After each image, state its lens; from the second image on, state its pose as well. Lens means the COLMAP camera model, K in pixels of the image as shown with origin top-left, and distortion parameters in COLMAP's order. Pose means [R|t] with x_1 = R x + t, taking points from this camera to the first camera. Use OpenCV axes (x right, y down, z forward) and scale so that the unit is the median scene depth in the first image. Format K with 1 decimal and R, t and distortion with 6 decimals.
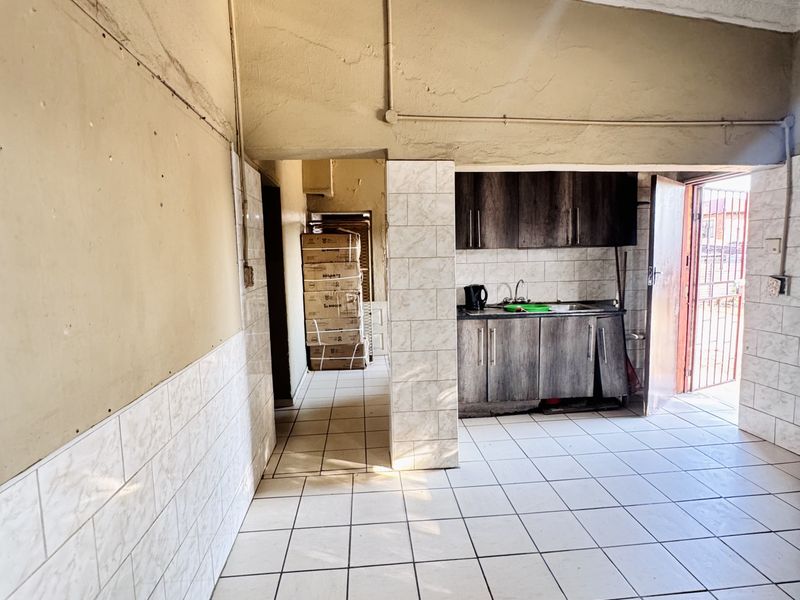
lens RADIAL K [[428.8, 0, 400.5], [0, 428.8, 299.4], [0, 0, 1]] dist [-0.006819, 0.003535]
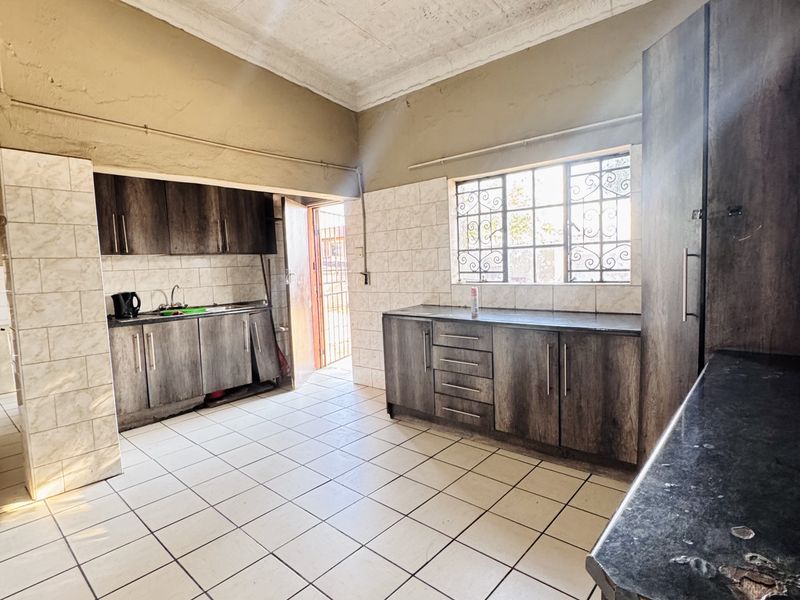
lens RADIAL K [[428.8, 0, 398.0], [0, 428.8, 299.2], [0, 0, 1]] dist [-0.006819, 0.003535]
pose [[0.732325, -0.058827, 0.678409, -0.041292], [0.089507, 0.995933, -0.010260, 0.063131], [-0.675047, 0.068236, 0.734613, -0.164113]]
